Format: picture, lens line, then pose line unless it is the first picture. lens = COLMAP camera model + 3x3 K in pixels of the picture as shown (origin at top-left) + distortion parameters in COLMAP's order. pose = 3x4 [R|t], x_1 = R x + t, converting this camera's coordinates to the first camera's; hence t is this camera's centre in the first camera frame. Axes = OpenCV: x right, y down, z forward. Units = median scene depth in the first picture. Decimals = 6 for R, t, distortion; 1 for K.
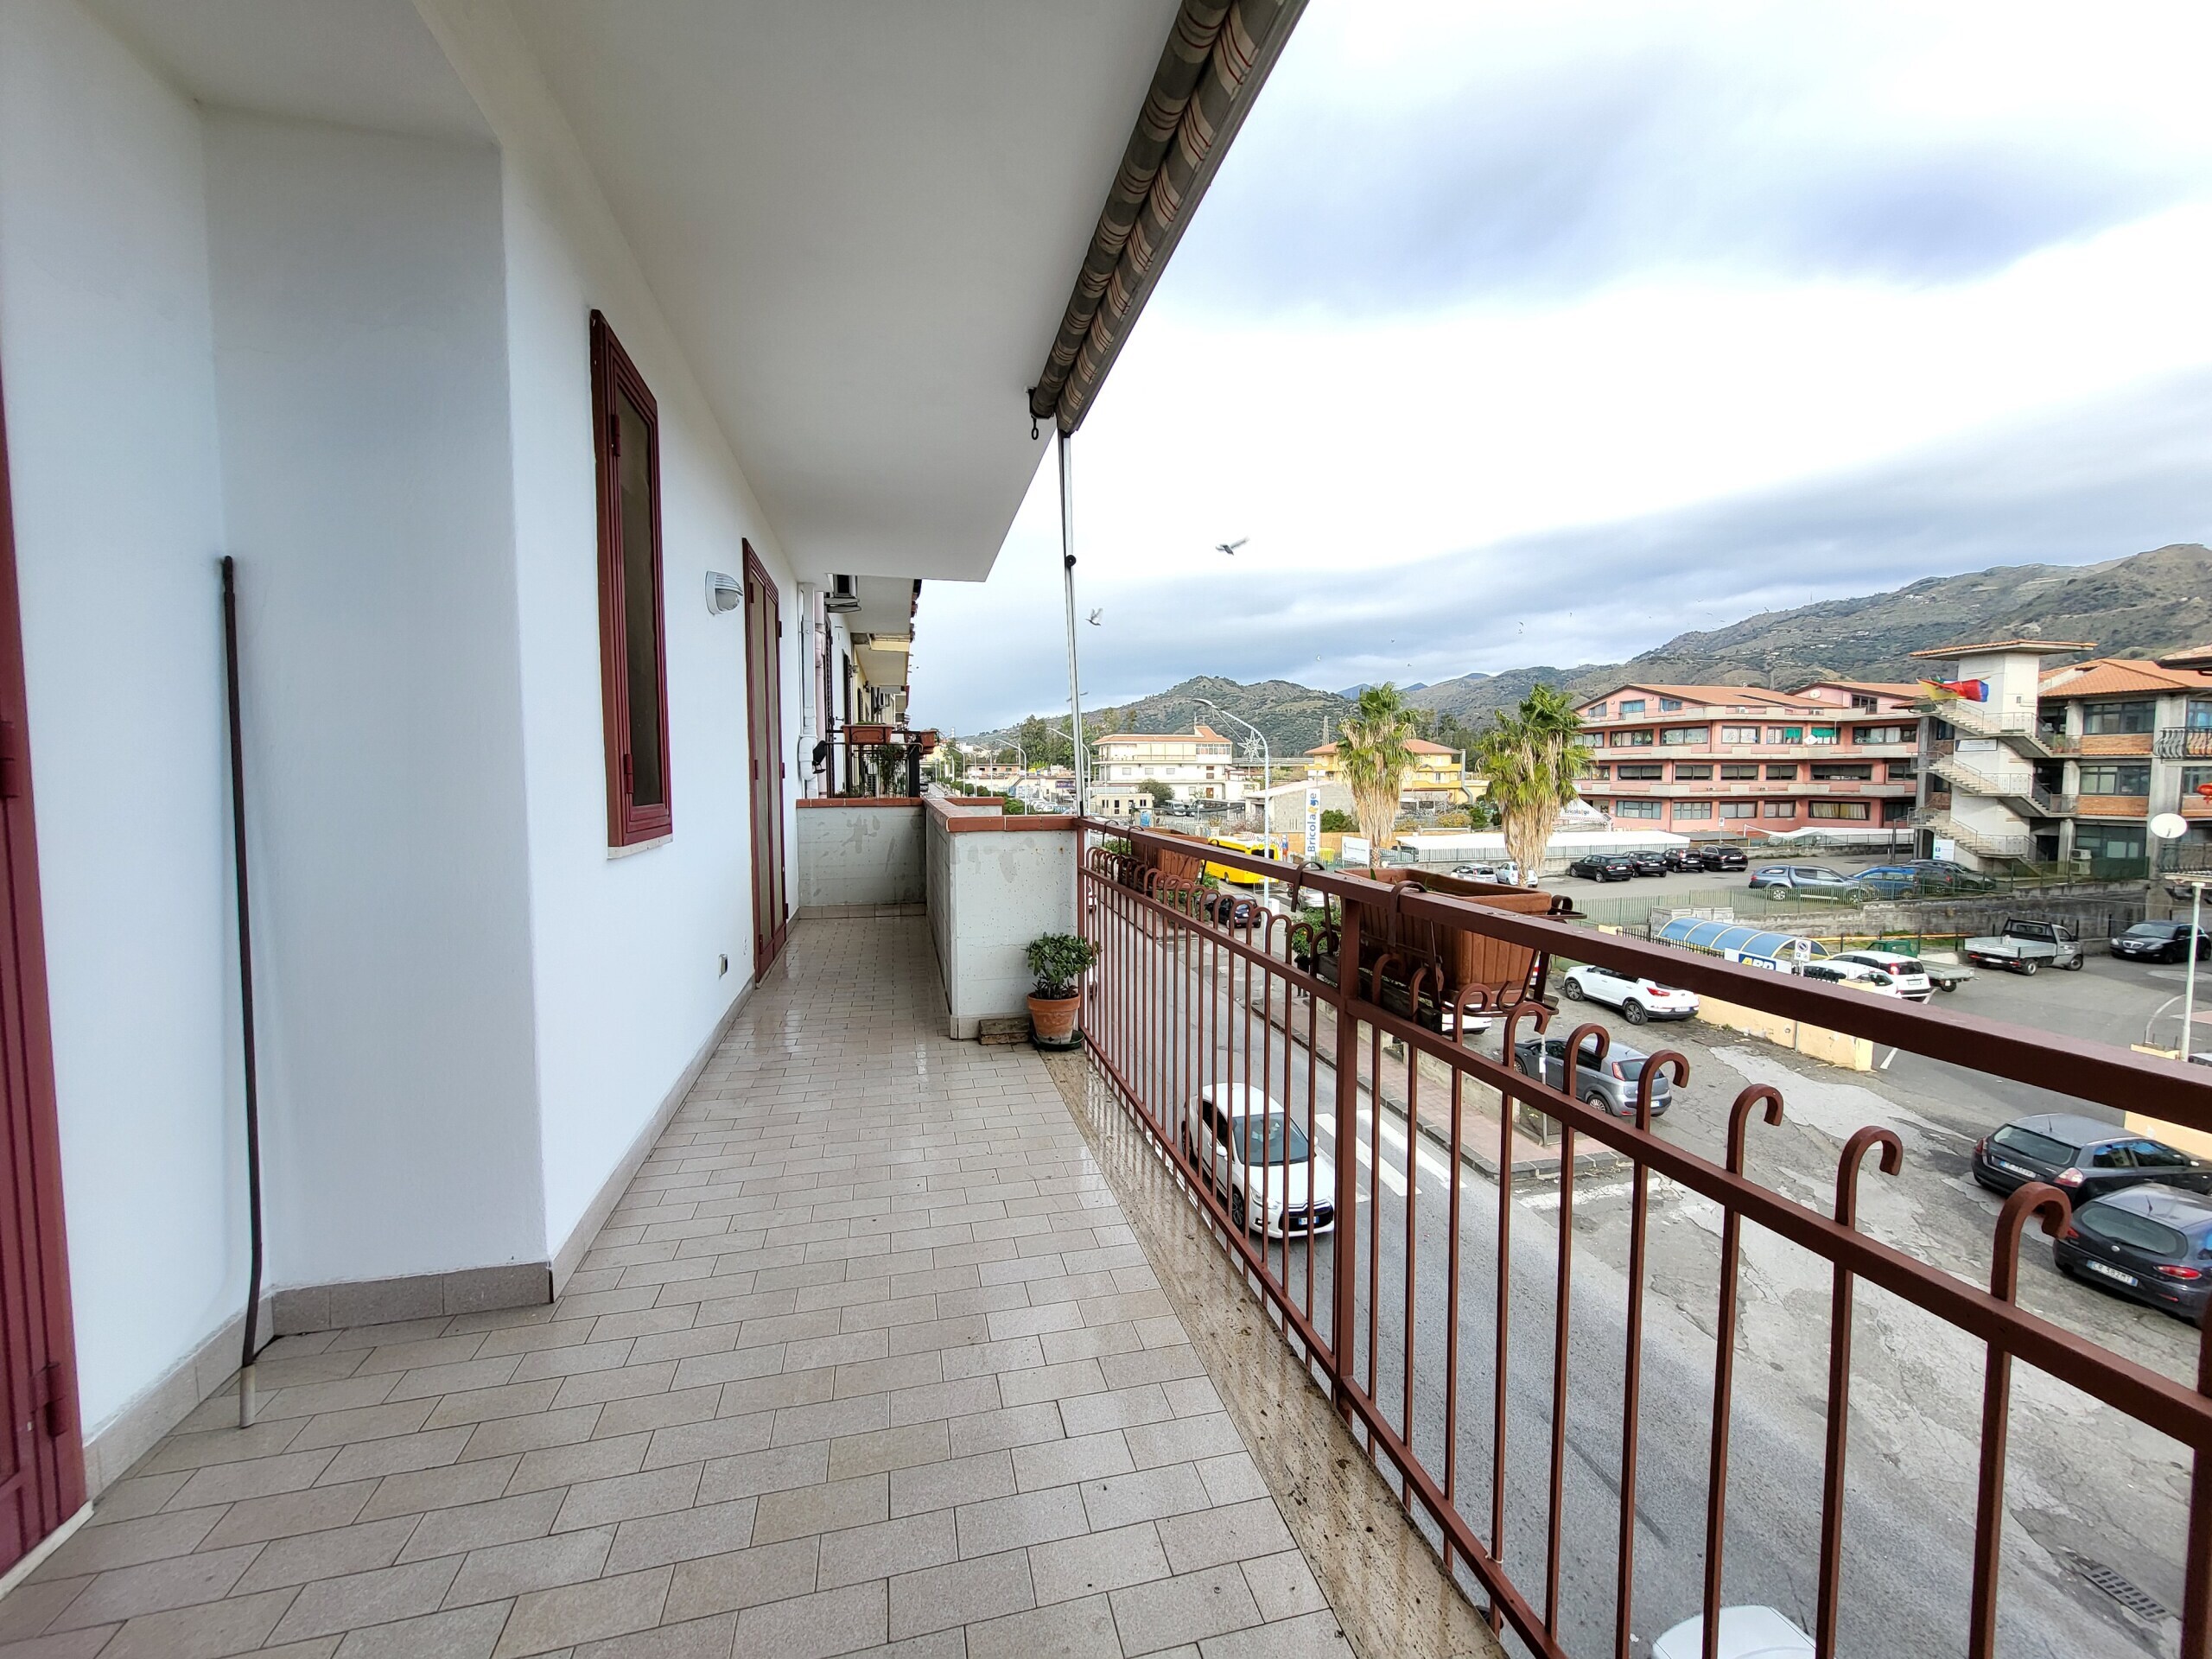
lens RADIAL K [[872.8, 0, 1118.9], [0, 872.8, 818.0], [0, 0, 1]] dist [0.004486, -0.001252]
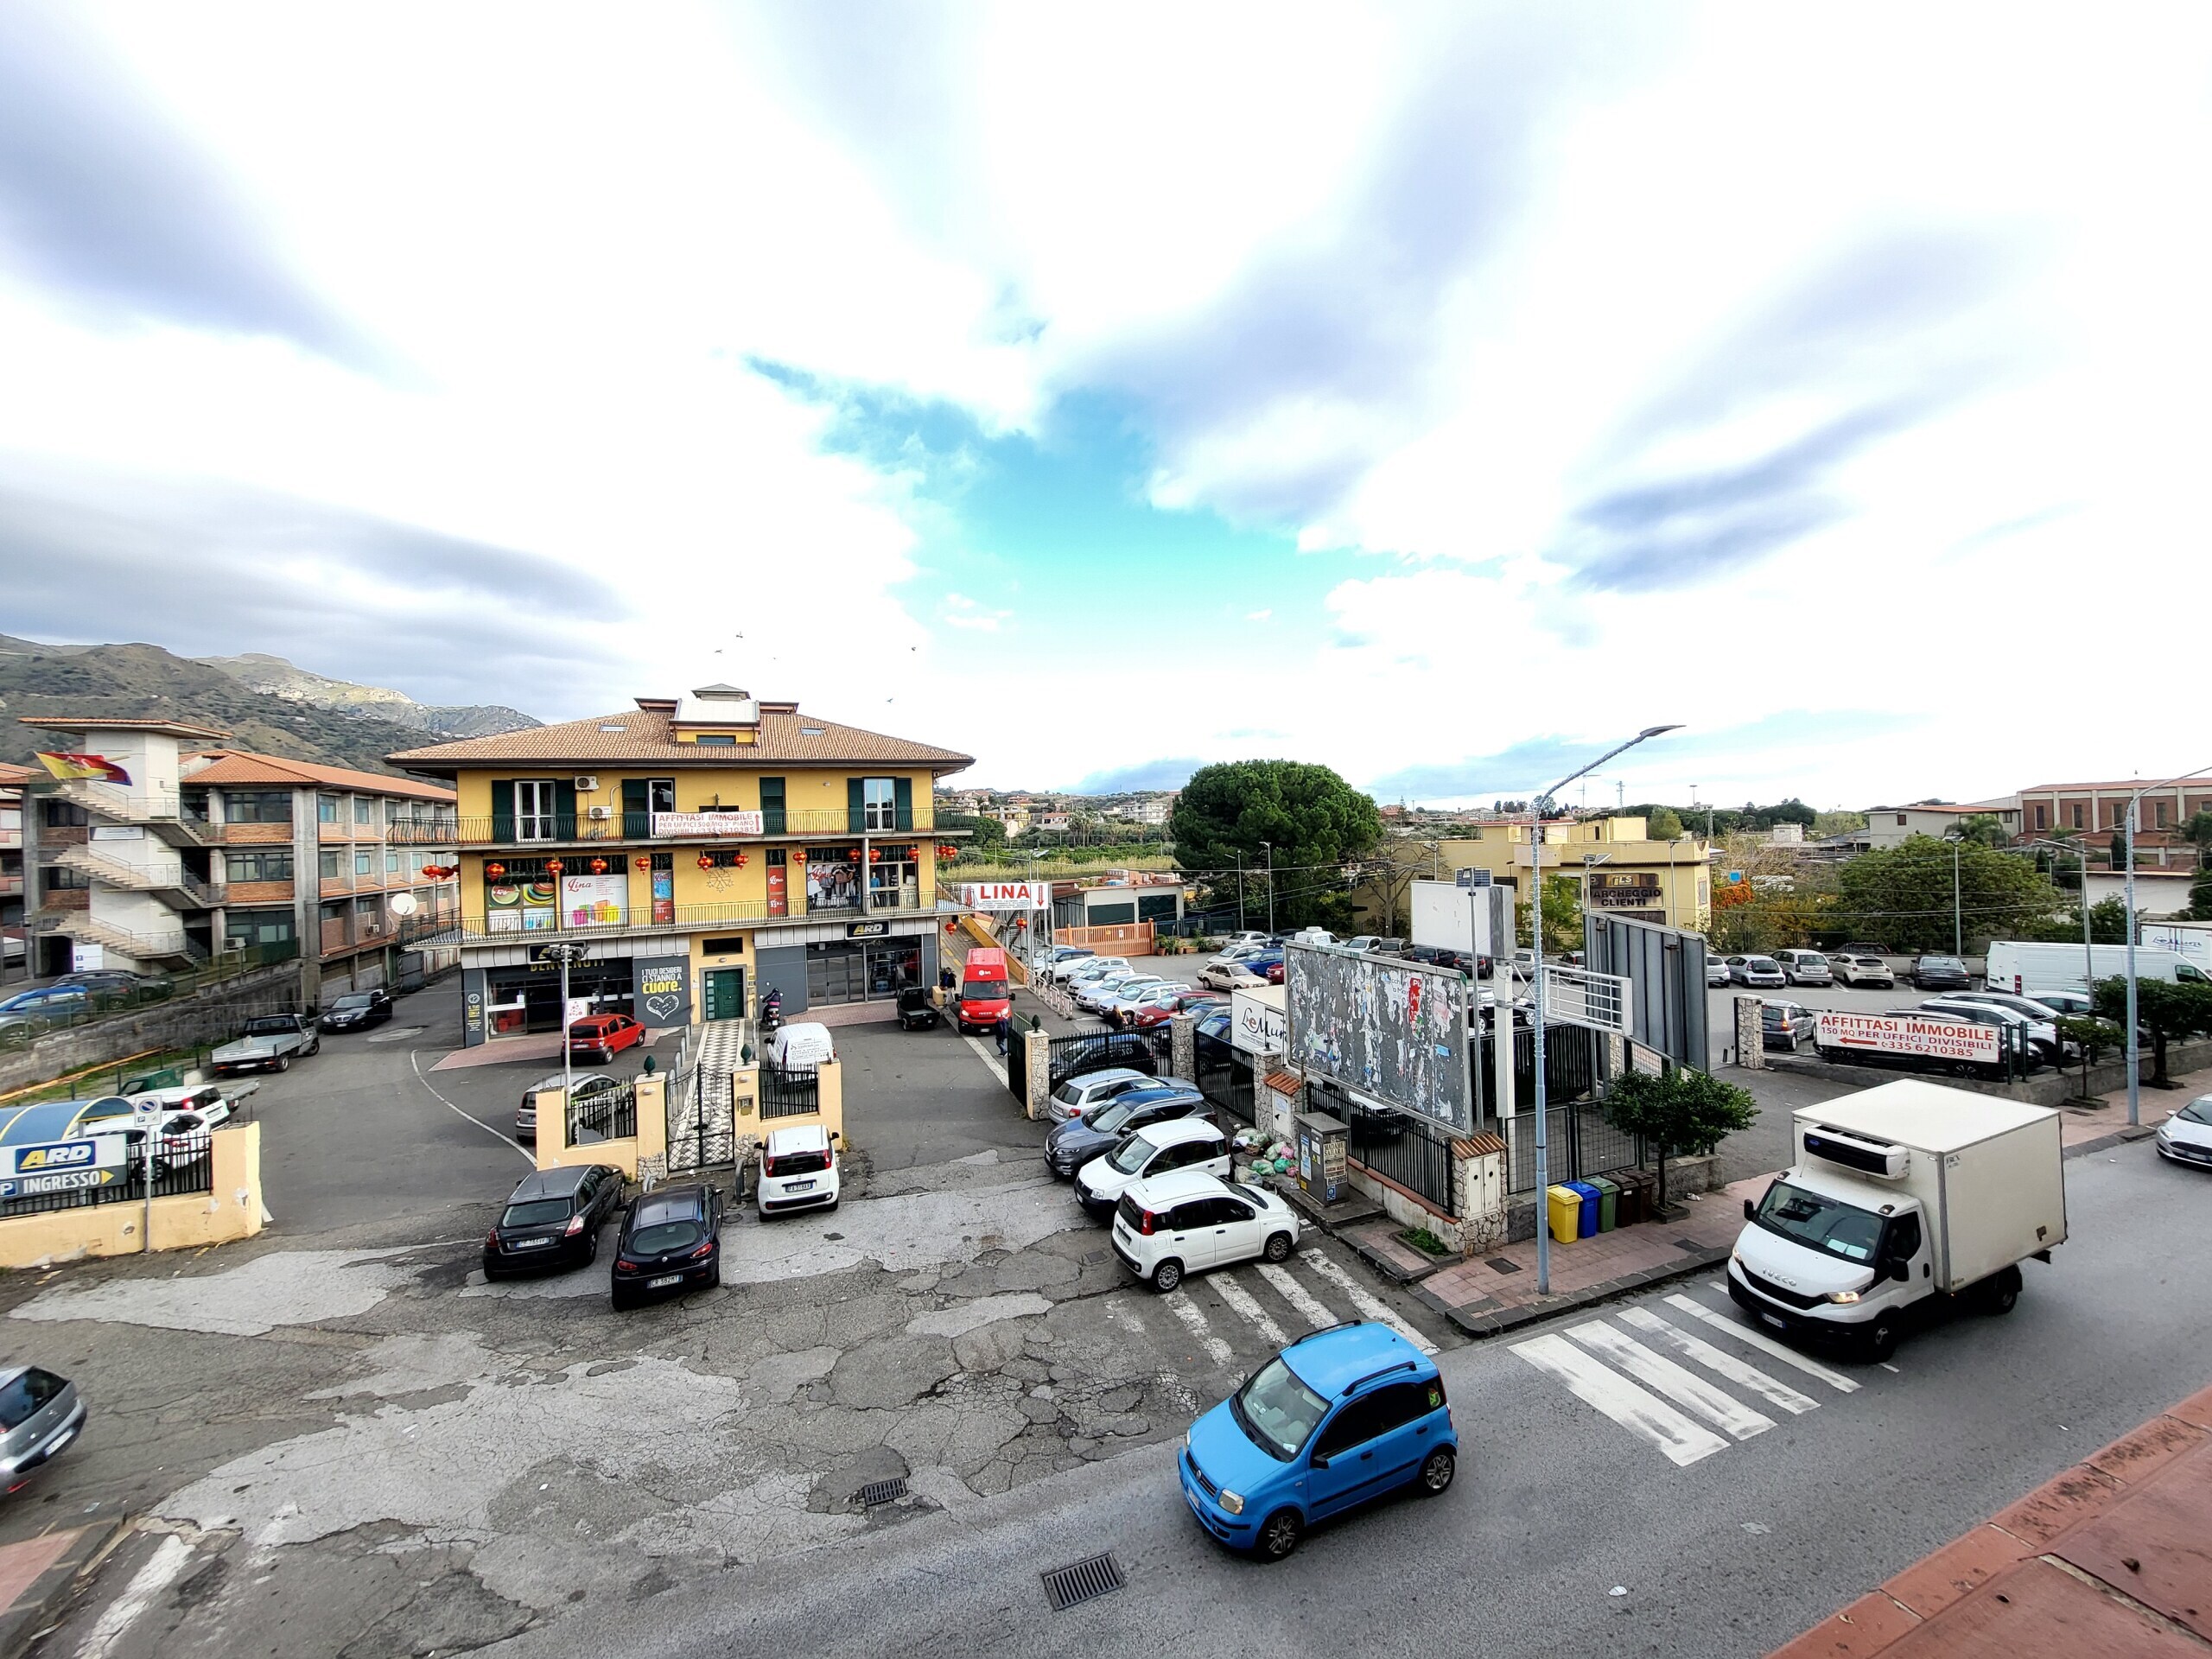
lens RADIAL K [[872.8, 0, 1122.5], [0, 872.8, 823.7], [0, 0, 1]] dist [0.004486, -0.001252]
pose [[-0.142557, 0.011375, 0.989721, -0.031320], [0.081576, 0.996667, 0.000296, -0.010946], [-0.986419, 0.080780, -0.143010, 0.131878]]
